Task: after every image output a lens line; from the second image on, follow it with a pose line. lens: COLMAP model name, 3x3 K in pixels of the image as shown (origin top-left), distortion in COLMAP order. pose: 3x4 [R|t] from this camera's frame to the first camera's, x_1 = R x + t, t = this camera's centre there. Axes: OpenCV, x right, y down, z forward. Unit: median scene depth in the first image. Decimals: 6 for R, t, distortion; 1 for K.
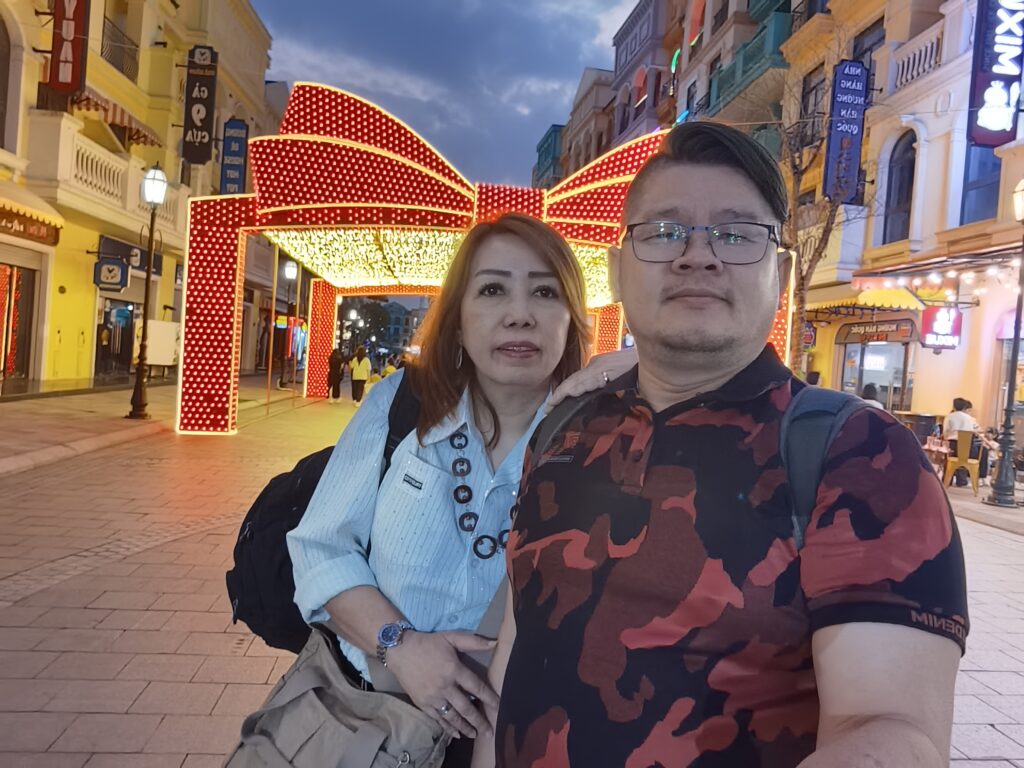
lens RADIAL K [[834.1, 0, 512.0], [0, 834.1, 384.0], [0, 0, 1]] dist [0.000147, -0.013418]
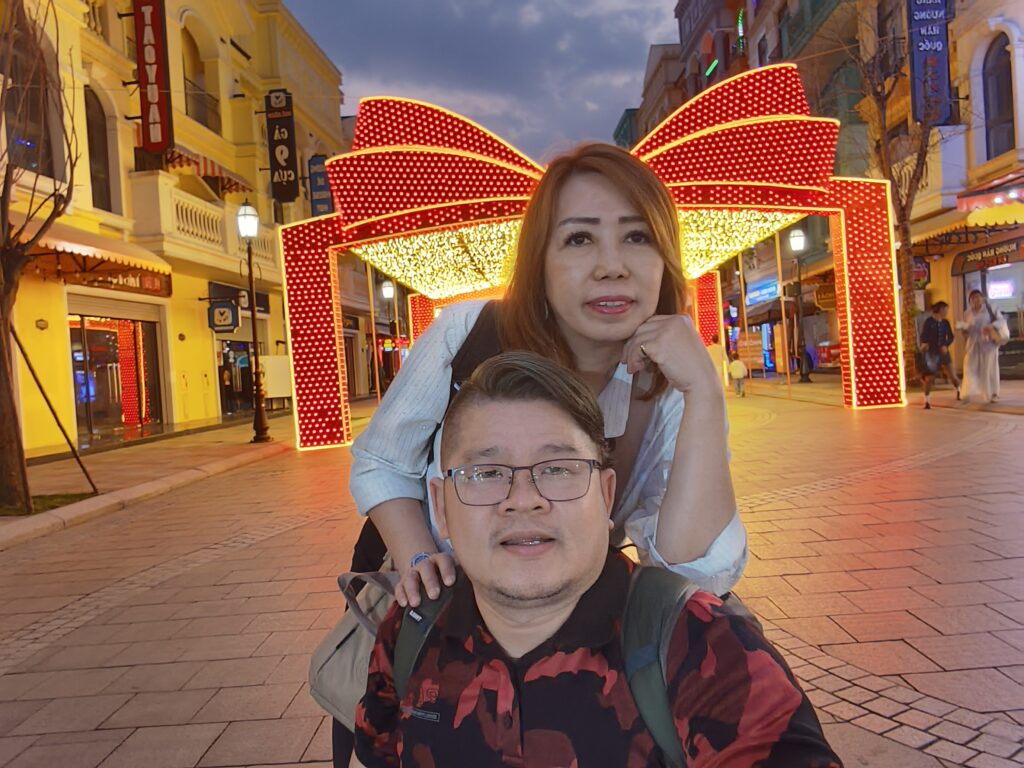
lens RADIAL K [[834.1, 0, 512.0], [0, 834.1, 384.0], [0, 0, 1]] dist [0.000147, -0.013418]
pose [[0.981160, -0.139082, -0.134096, 0.013464], [0.138376, 0.990272, -0.014620, 0.027788], [0.134825, -0.004211, 0.990860, -0.001756]]
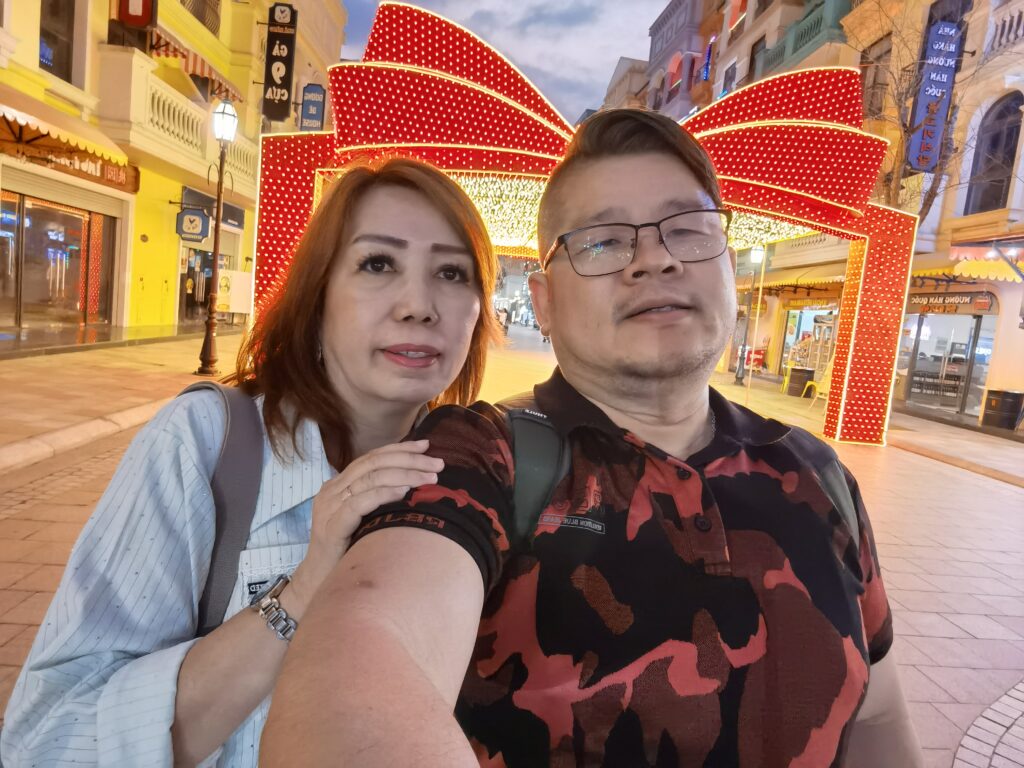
lens RADIAL K [[660.6, 0, 512.0], [0, 660.6, 384.0], [0, 0, 1]] dist [-0.047099, 0.037034]
pose [[0.999185, 0.032952, -0.023333, -0.087072], [-0.030933, 0.996138, 0.082175, -0.019757], [0.025951, -0.081386, 0.996345, 0.270644]]
